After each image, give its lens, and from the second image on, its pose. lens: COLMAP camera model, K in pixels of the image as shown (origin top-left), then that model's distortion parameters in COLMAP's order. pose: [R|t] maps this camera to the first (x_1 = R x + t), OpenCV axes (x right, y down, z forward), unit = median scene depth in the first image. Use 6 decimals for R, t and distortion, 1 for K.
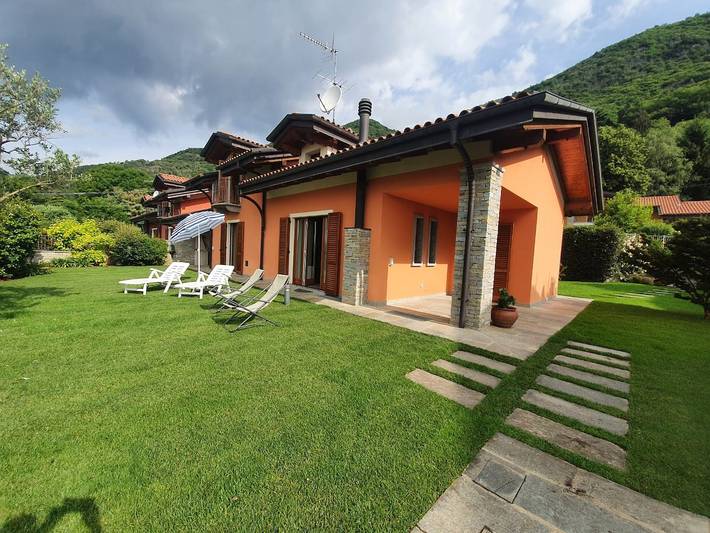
lens RADIAL K [[288.7, 0, 355.0], [0, 288.7, 266.5], [0, 0, 1]] dist [0.000297, -0.011955]
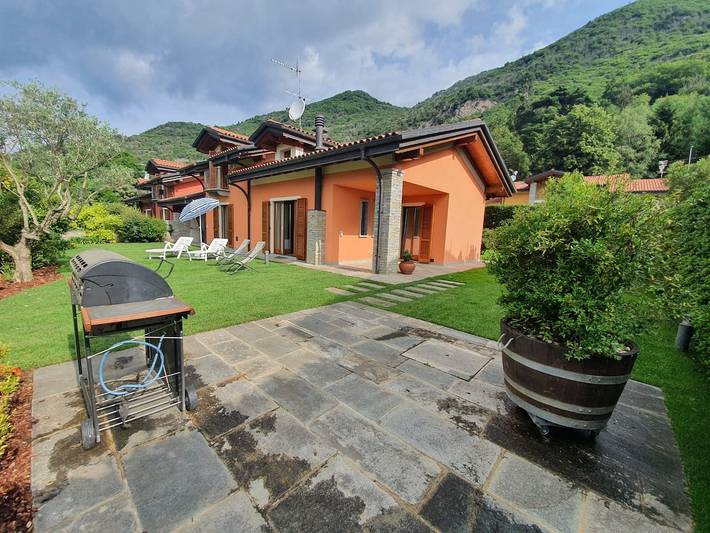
lens RADIAL K [[288.7, 0, 355.0], [0, 288.7, 266.5], [0, 0, 1]] dist [0.000297, -0.011955]
pose [[0.999405, -0.015852, 0.030643, 0.097978], [0.013490, 0.997030, 0.075820, 0.024227], [-0.031754, -0.075362, 0.996651, -0.277640]]
